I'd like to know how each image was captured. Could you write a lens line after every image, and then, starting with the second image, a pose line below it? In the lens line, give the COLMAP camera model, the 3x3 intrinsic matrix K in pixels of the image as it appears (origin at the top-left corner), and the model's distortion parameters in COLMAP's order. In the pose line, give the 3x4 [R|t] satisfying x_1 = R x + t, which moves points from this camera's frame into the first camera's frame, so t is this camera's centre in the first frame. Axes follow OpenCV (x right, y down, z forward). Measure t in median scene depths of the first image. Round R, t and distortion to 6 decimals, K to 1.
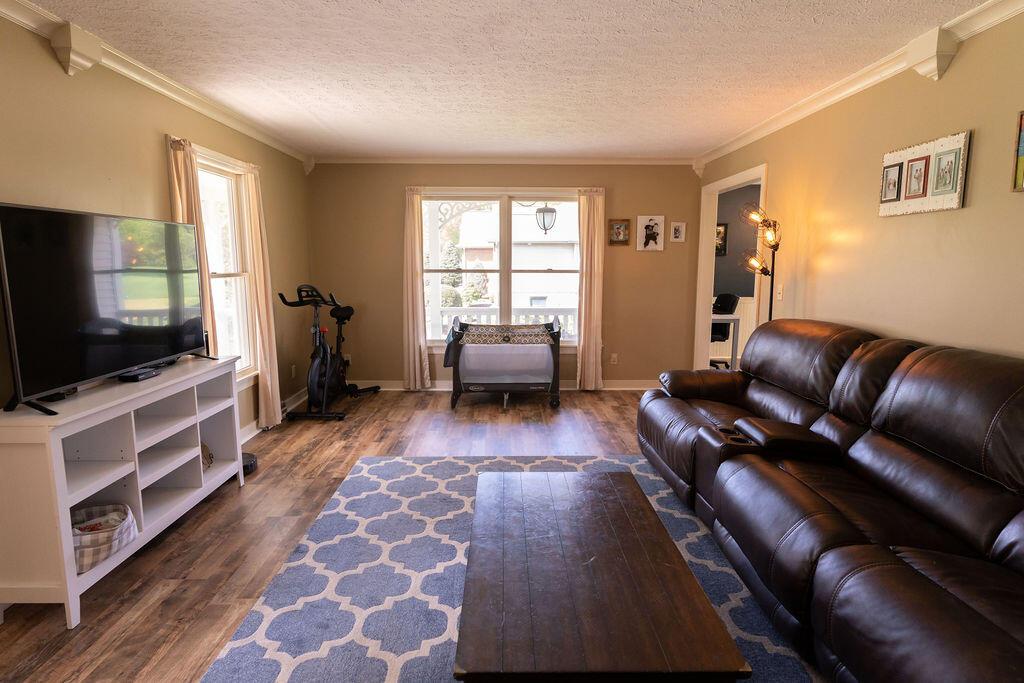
lens RADIAL K [[506.9, 0, 512.7], [0, 506.9, 342.9], [0, 0, 1]] dist [0.000154, -0.000160]
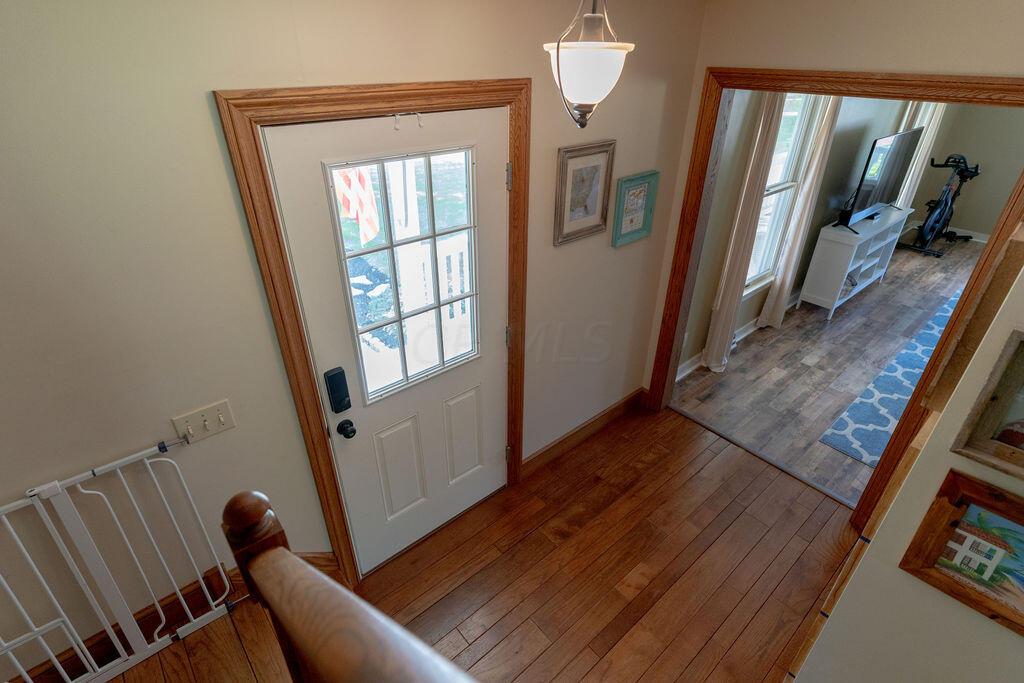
lens RADIAL K [[506.9, 0, 510.4], [0, 506.9, 338.9], [0, 0, 1]] dist [0.000154, -0.000160]
pose [[0.642984, 0.389947, -0.659176, -0.096473], [-0.107987, 0.898239, 0.426034, -0.124697], [0.758228, -0.202751, 0.619663, -0.884736]]
